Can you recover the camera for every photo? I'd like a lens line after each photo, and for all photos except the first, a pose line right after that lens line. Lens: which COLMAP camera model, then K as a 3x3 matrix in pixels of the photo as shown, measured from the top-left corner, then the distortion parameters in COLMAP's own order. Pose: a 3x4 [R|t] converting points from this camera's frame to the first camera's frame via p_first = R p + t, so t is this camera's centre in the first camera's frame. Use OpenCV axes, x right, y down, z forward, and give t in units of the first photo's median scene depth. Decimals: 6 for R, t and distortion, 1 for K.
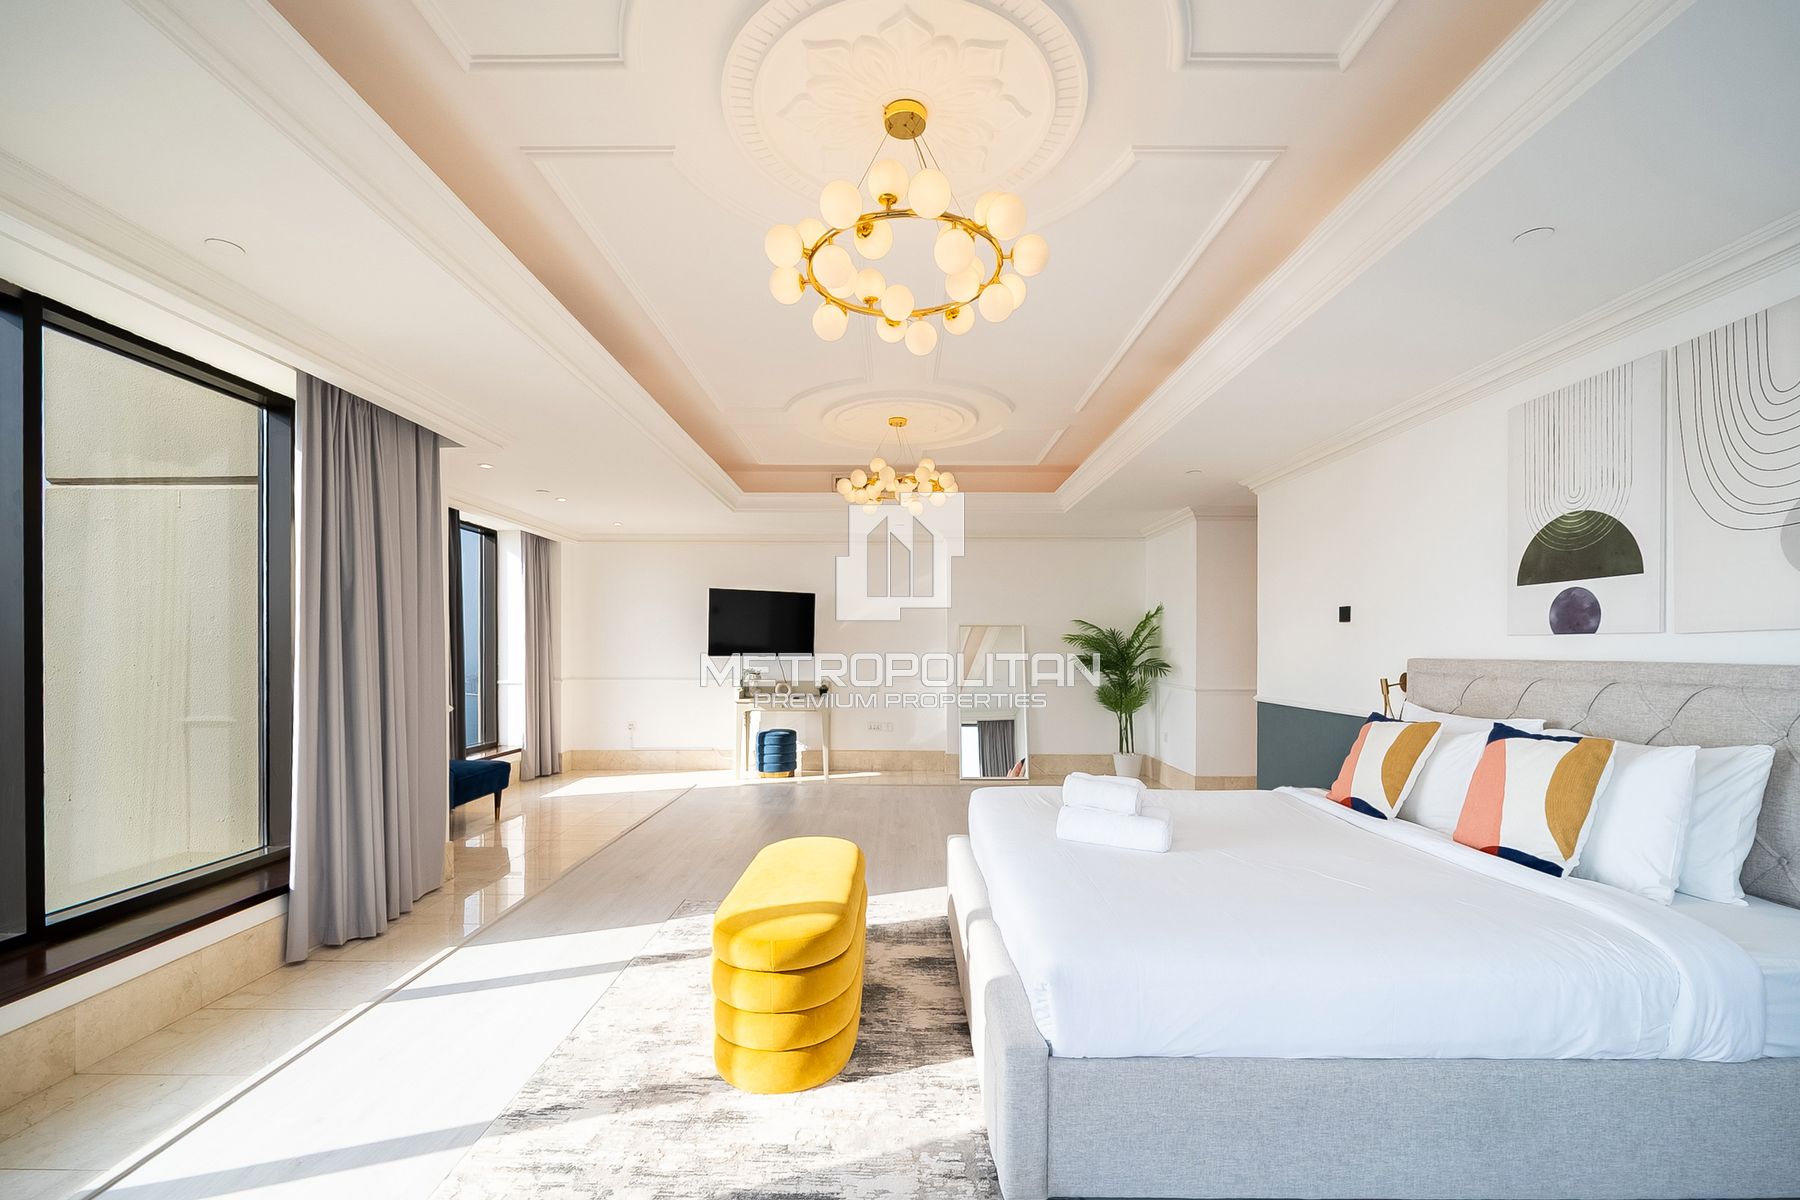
lens RADIAL K [[738.5, 0, 890.6], [0, 738.5, 634.5], [0, 0, 1]] dist [-0.000064, -0.000619]
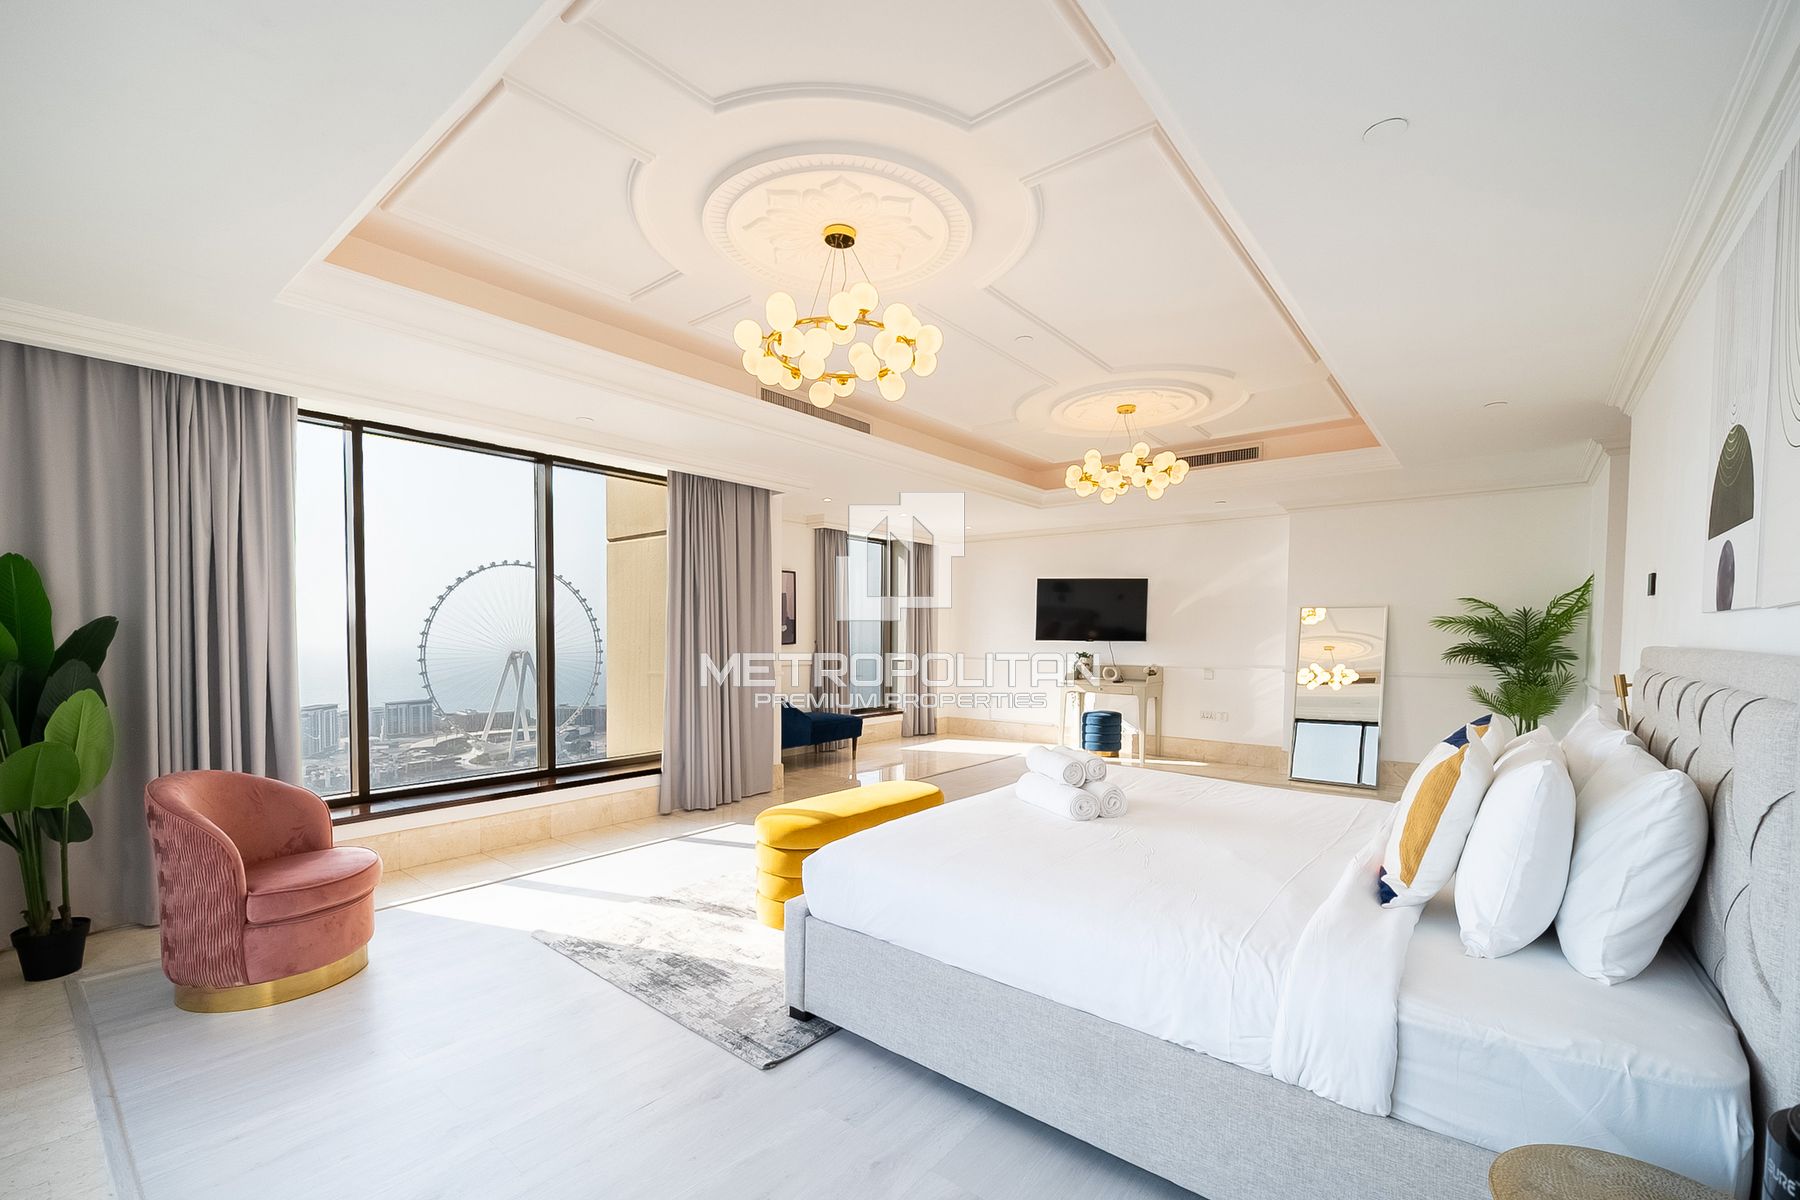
lens RADIAL K [[746.2, 0, 899.8], [0, 746.2, 638.5], [0, 0, 1]] dist [0.013724, -0.000251]
pose [[0.778138, 0.005929, -0.628066, 0.318555], [0.009124, 0.999743, 0.020743, 0.001536], [0.628027, -0.021871, 0.777884, -0.001799]]
